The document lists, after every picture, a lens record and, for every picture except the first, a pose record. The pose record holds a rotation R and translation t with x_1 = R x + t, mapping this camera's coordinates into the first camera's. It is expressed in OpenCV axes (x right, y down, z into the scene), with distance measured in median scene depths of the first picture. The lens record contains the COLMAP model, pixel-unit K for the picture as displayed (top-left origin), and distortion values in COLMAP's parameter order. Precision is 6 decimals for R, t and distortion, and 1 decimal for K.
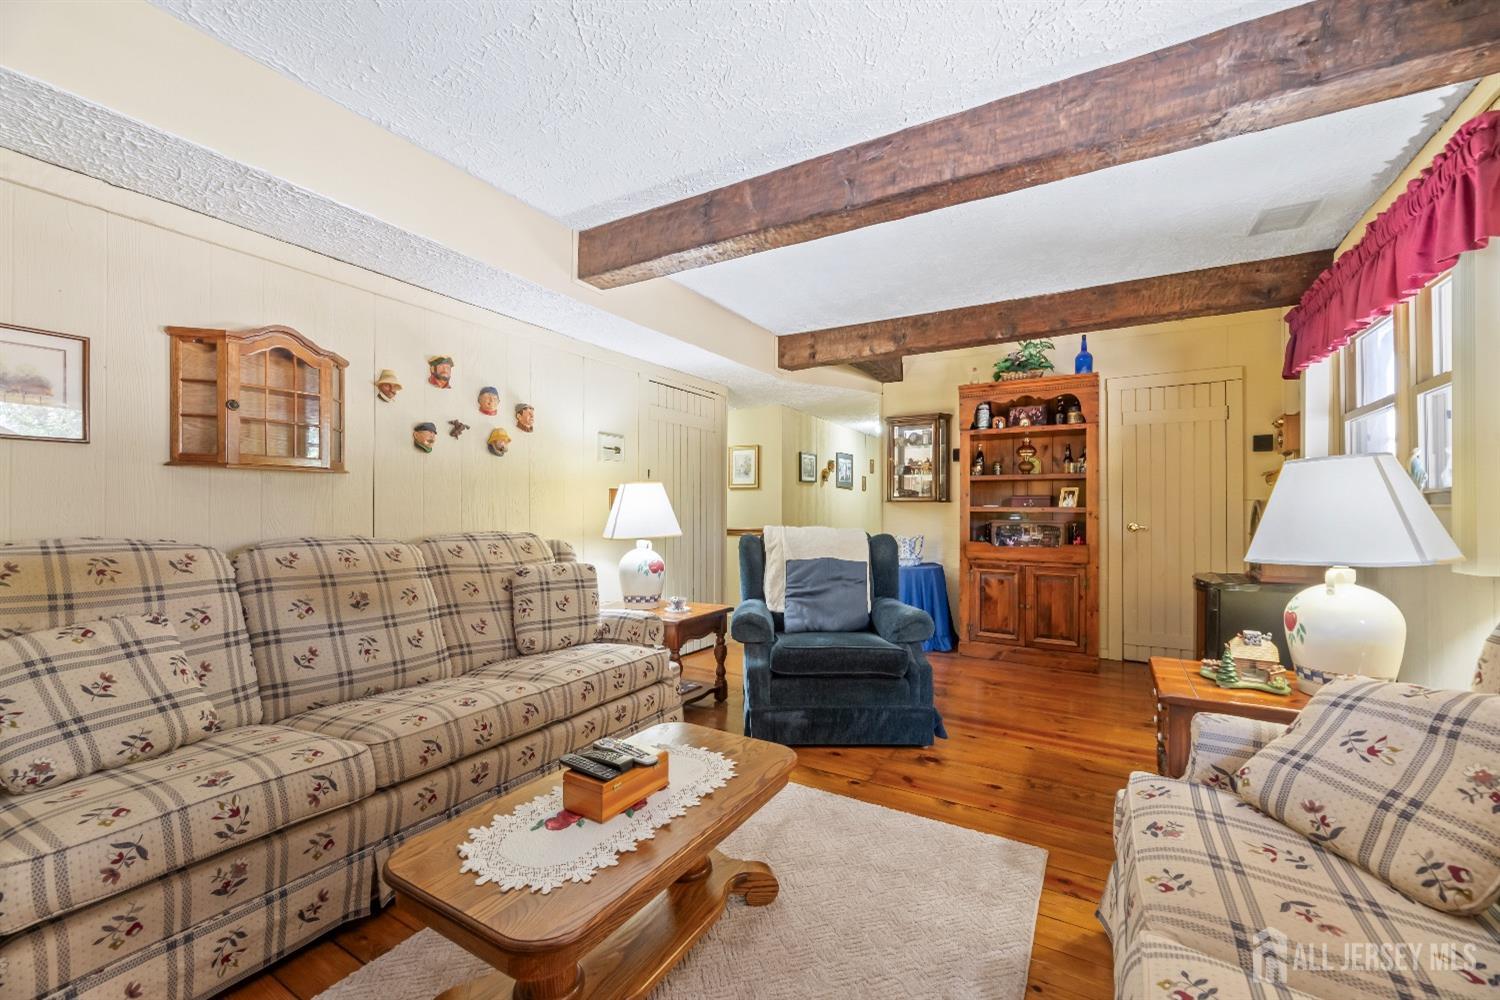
lens RADIAL K [[604.6, 0, 753.8], [0, 604.6, 501.9], [0, 0, 1]] dist [0.000552, -0.000352]
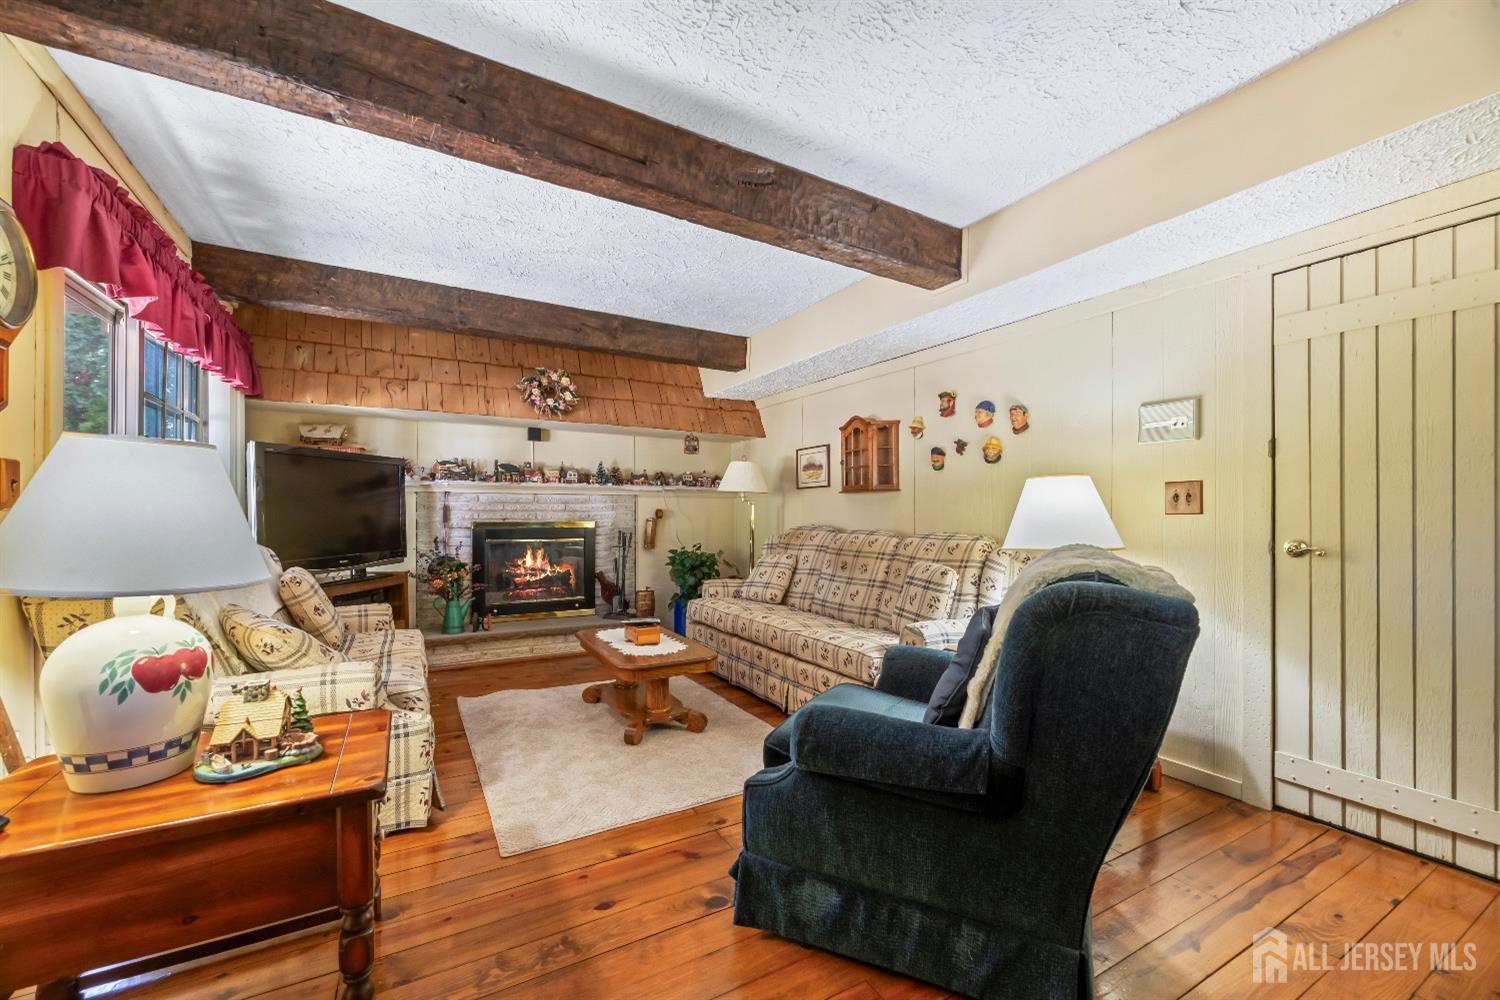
lens RADIAL K [[604.6, 0, 754.6], [0, 604.6, 510.8], [0, 0, 1]] dist [0.000552, -0.000352]
pose [[-0.499472, 0.004209, -0.866320, 0.906202], [0.020357, 0.999769, -0.006879, 0.009352], [0.866091, -0.021071, -0.499442, 1.483313]]
